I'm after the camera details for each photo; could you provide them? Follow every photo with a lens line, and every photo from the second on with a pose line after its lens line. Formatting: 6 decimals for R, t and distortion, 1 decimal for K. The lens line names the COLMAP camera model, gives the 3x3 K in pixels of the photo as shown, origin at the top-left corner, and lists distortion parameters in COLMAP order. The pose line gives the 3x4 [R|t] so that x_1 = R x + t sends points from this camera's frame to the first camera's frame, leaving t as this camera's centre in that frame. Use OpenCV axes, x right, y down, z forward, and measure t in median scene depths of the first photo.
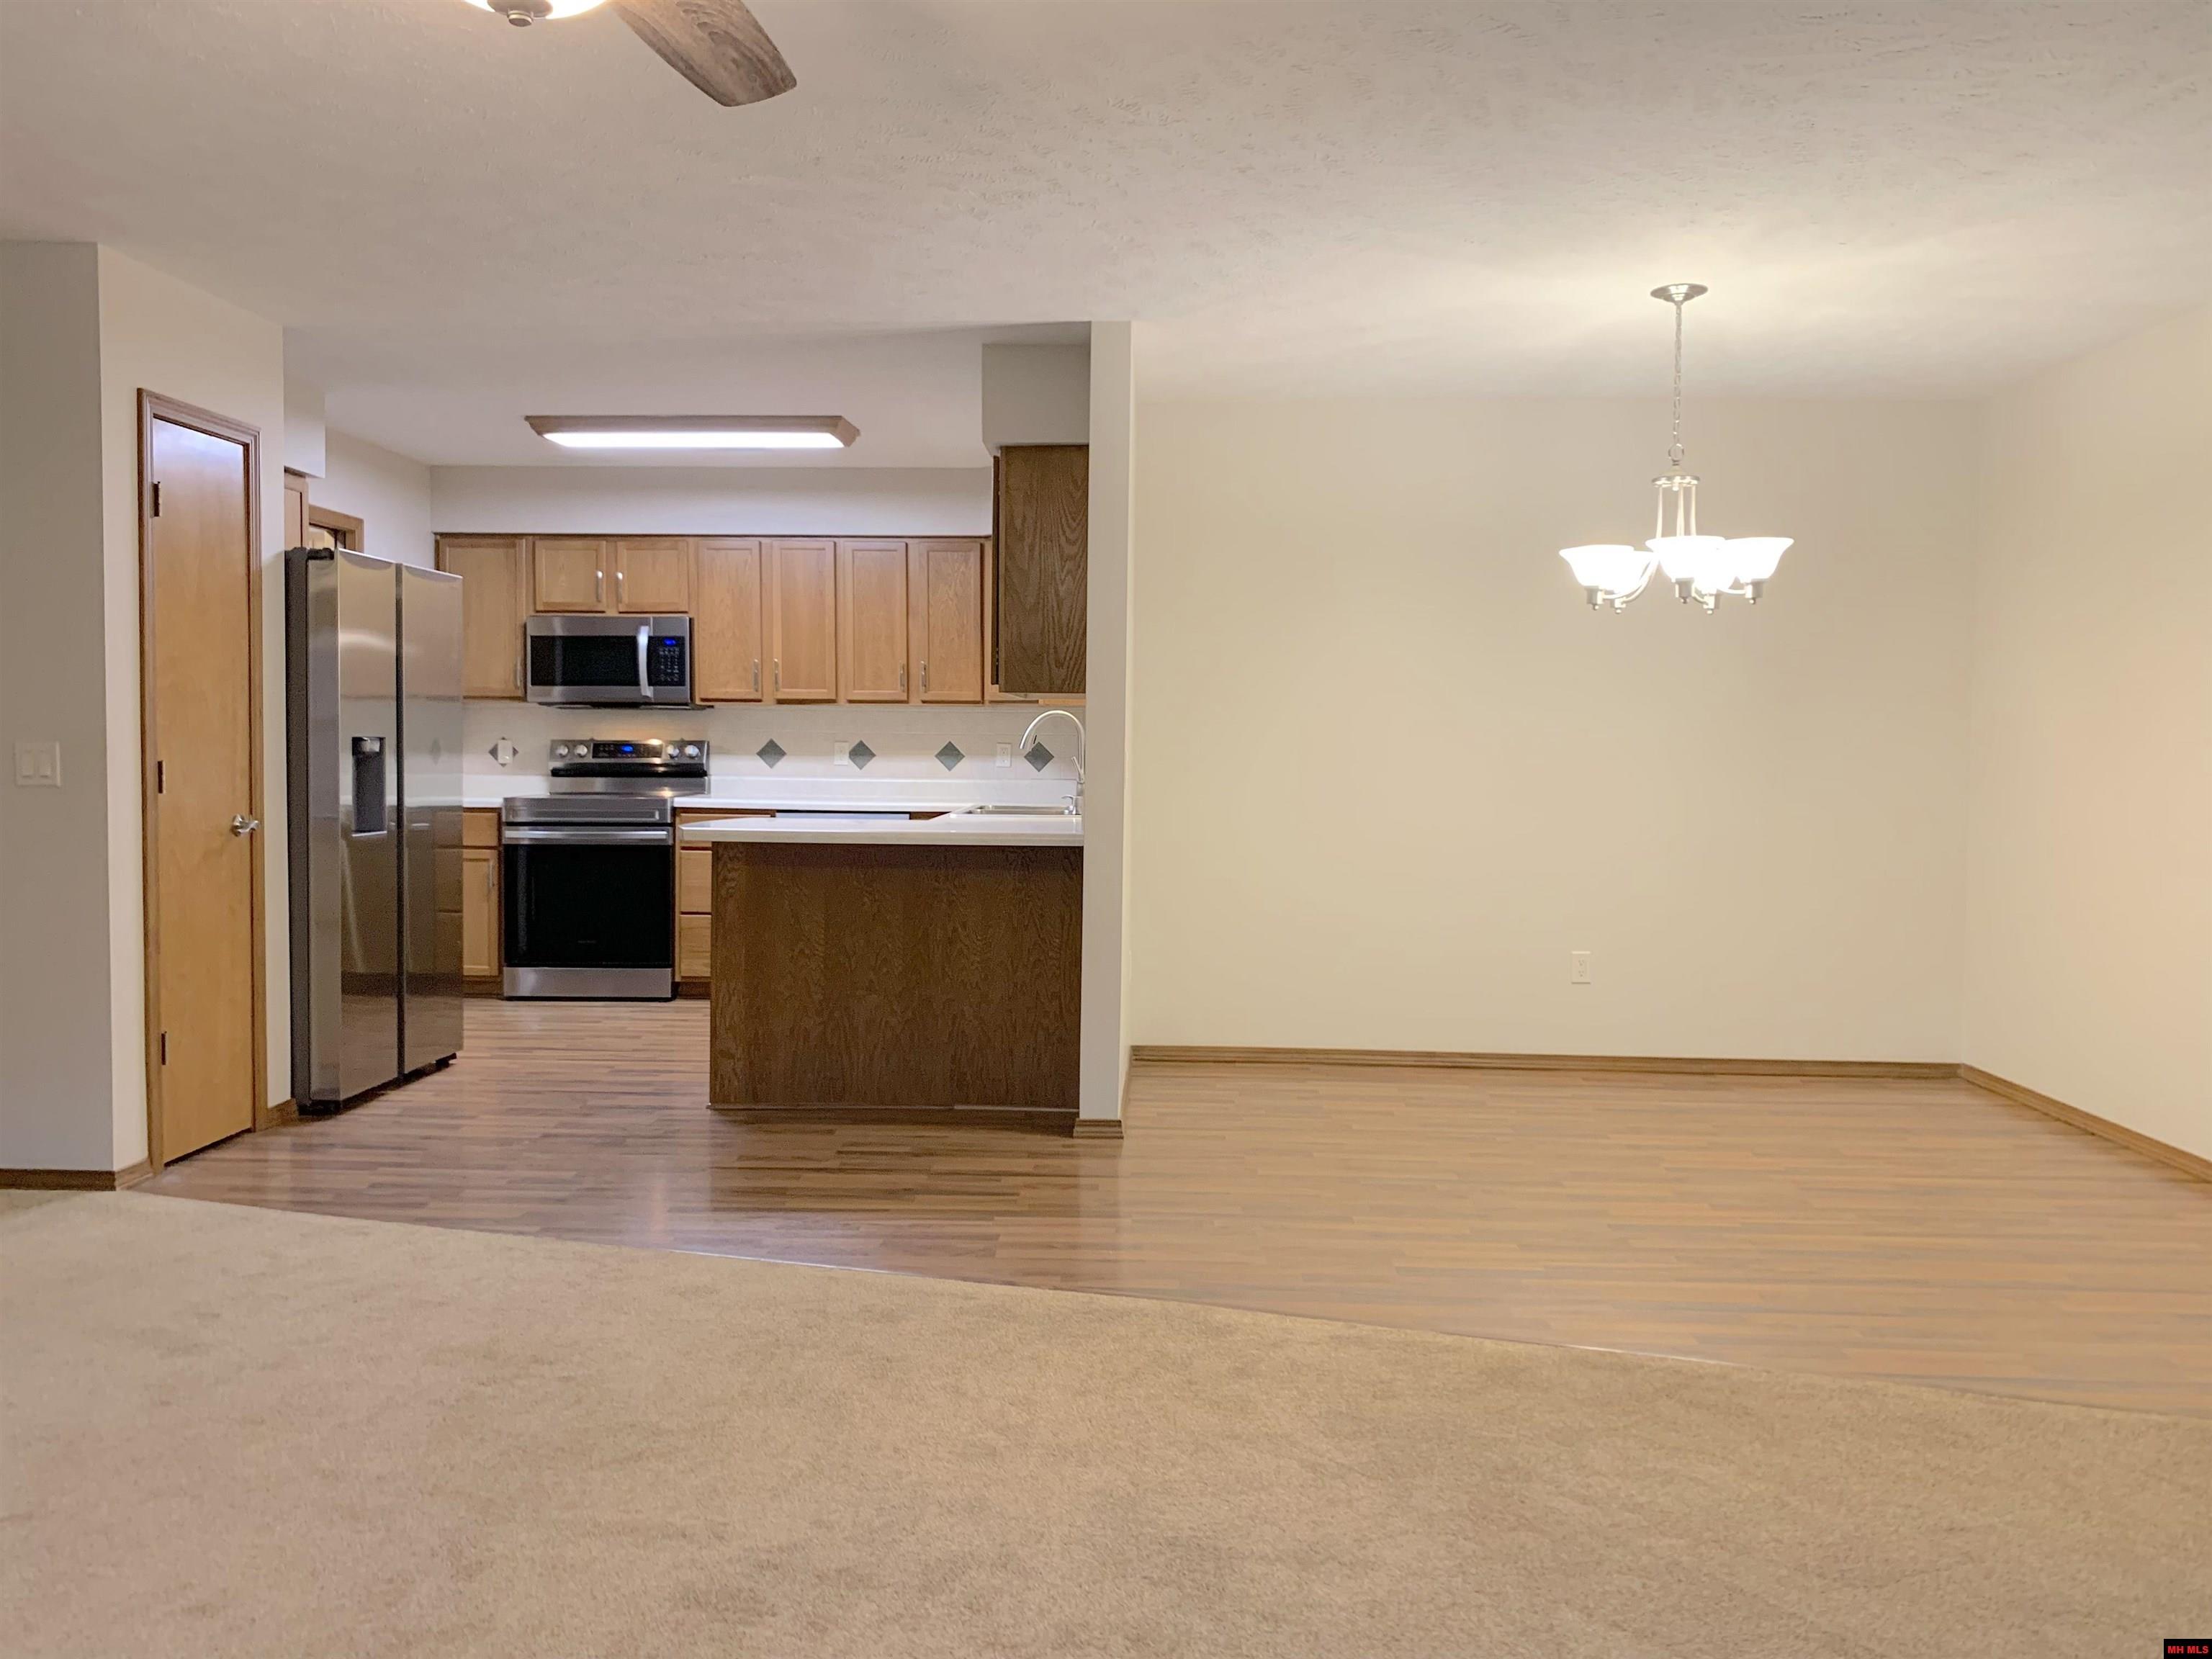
lens RADIAL K [[1680.7, 0, 1105.0], [0, 1680.7, 823.5], [0, 0, 1]] dist [0.029914, -0.015013]
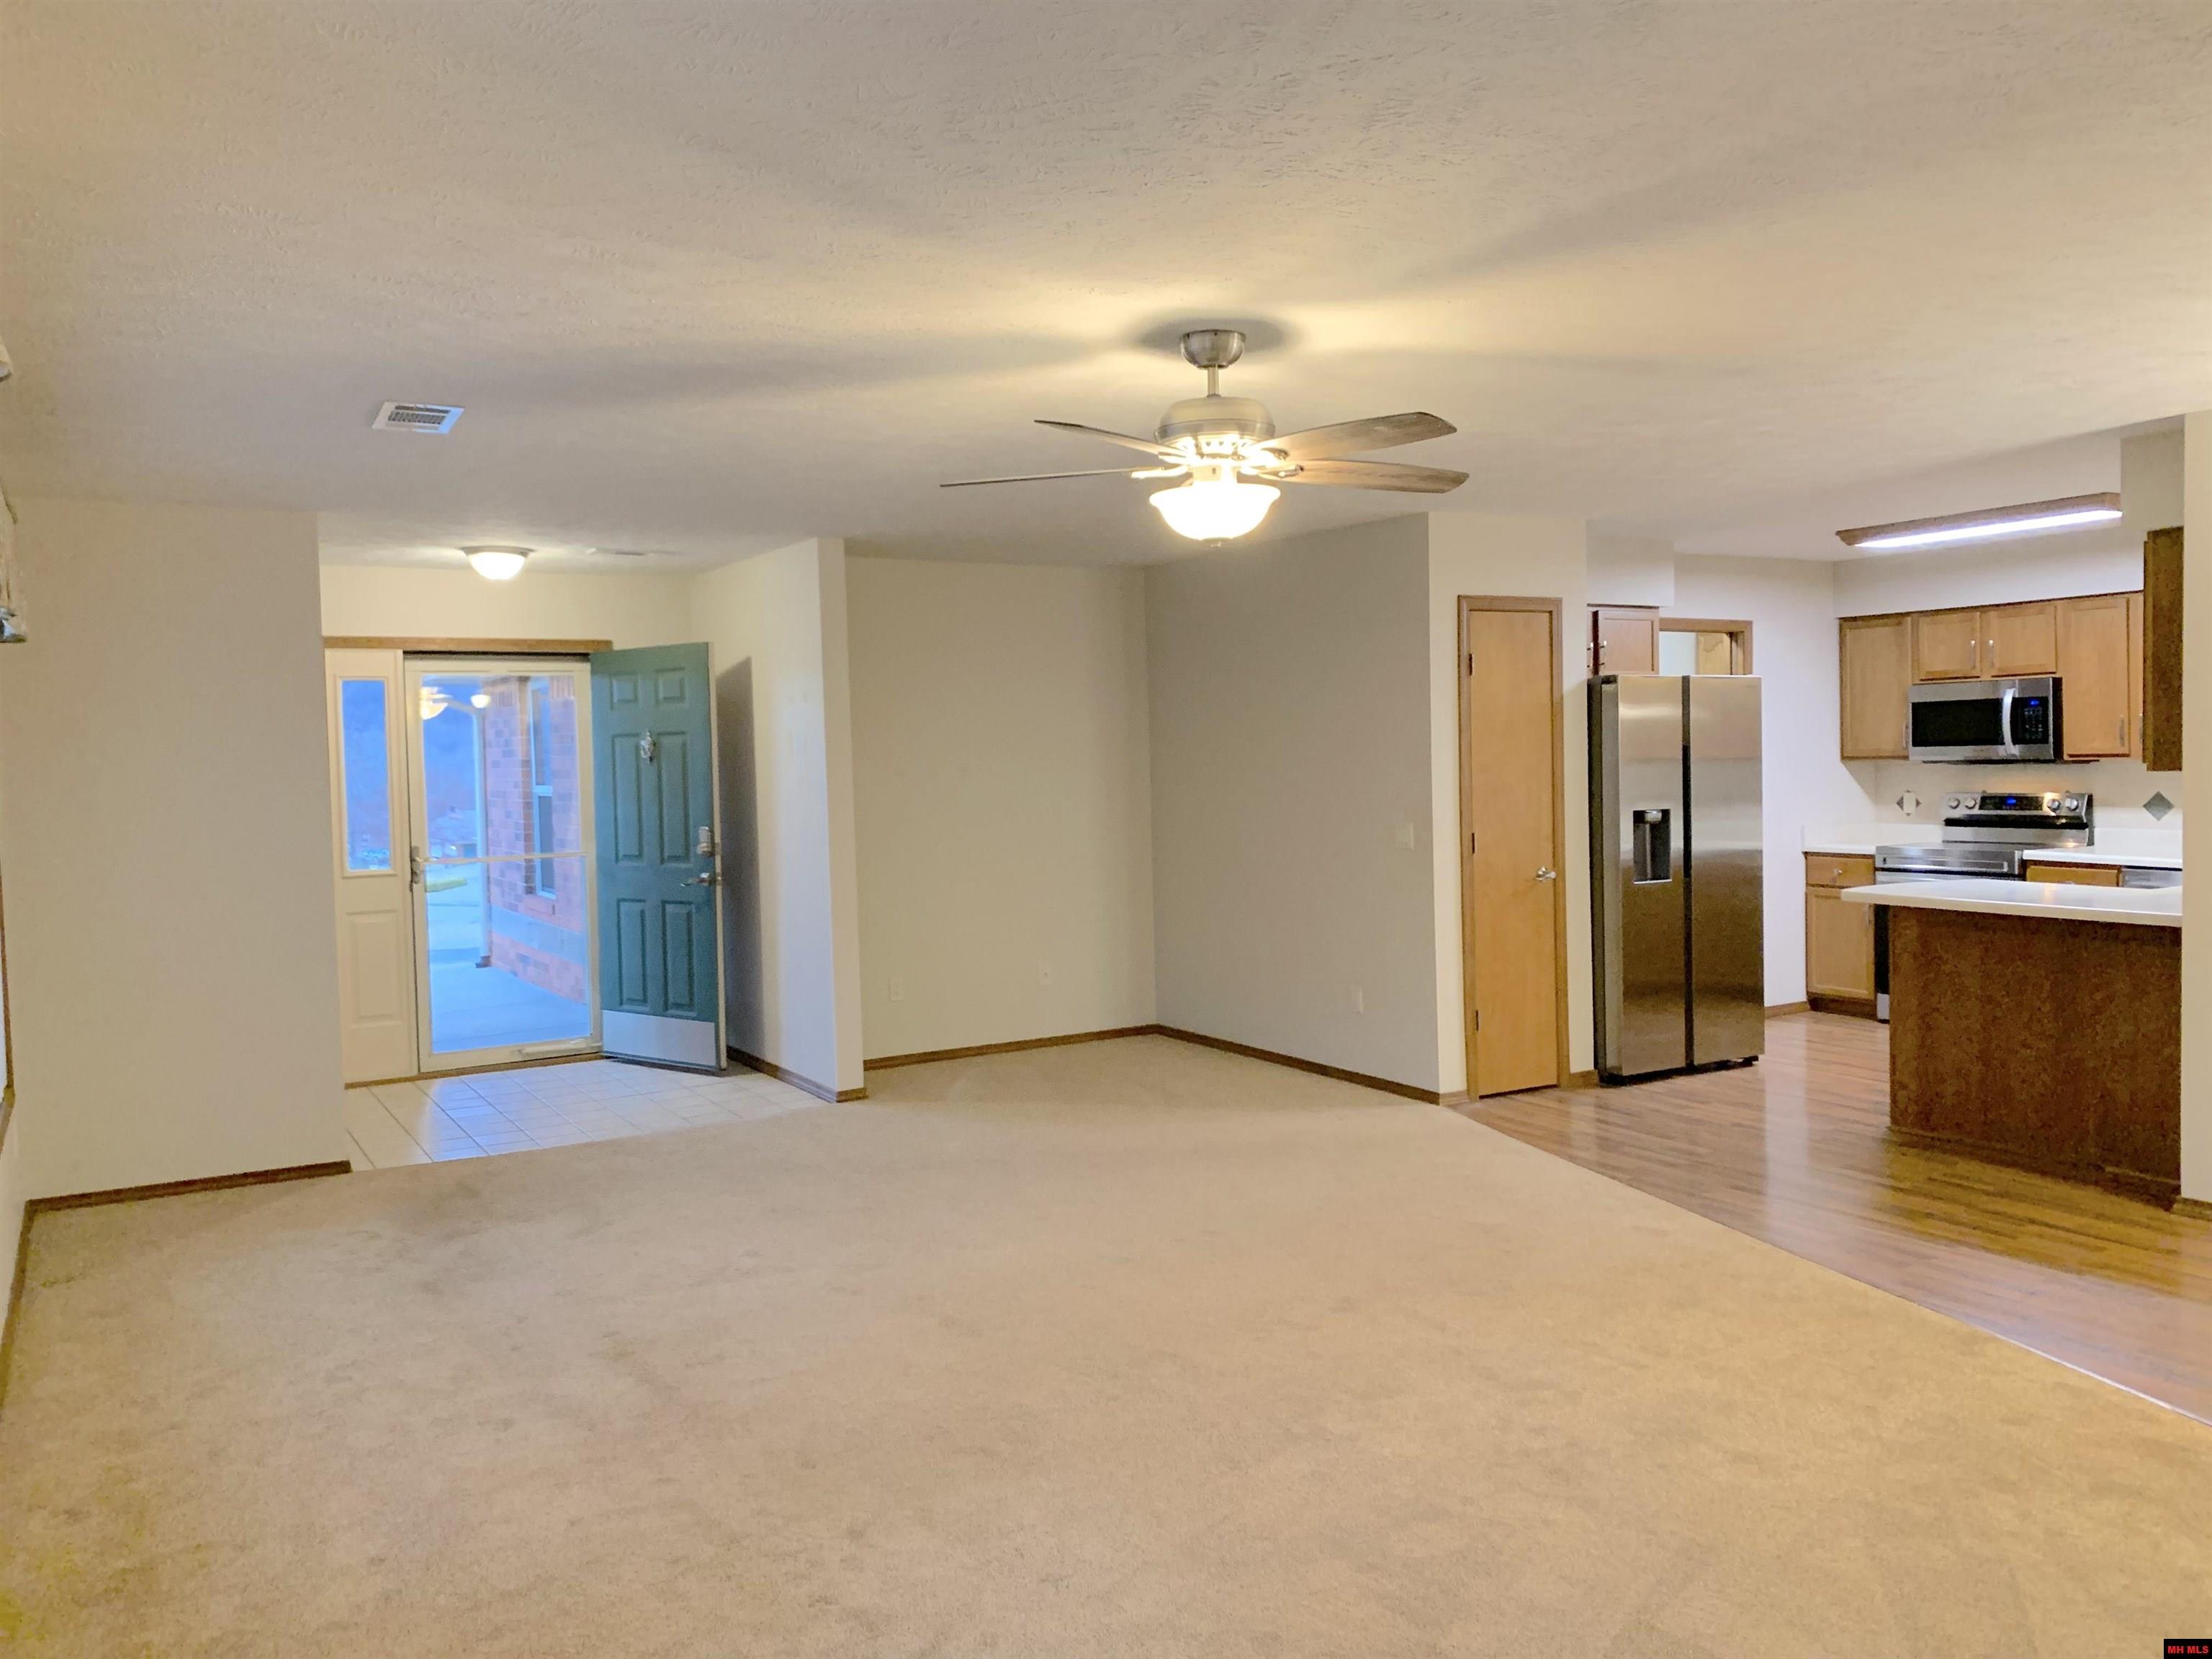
lens RADIAL K [[1680.7, 0, 1102.2], [0, 1680.7, 826.6], [0, 0, 1]] dist [0.029914, -0.015013]
pose [[0.543894, 0.015330, -0.839014, 0.325222], [-0.016337, 0.999837, 0.007677, -0.029220], [0.838995, 0.009532, 0.544056, -0.069424]]
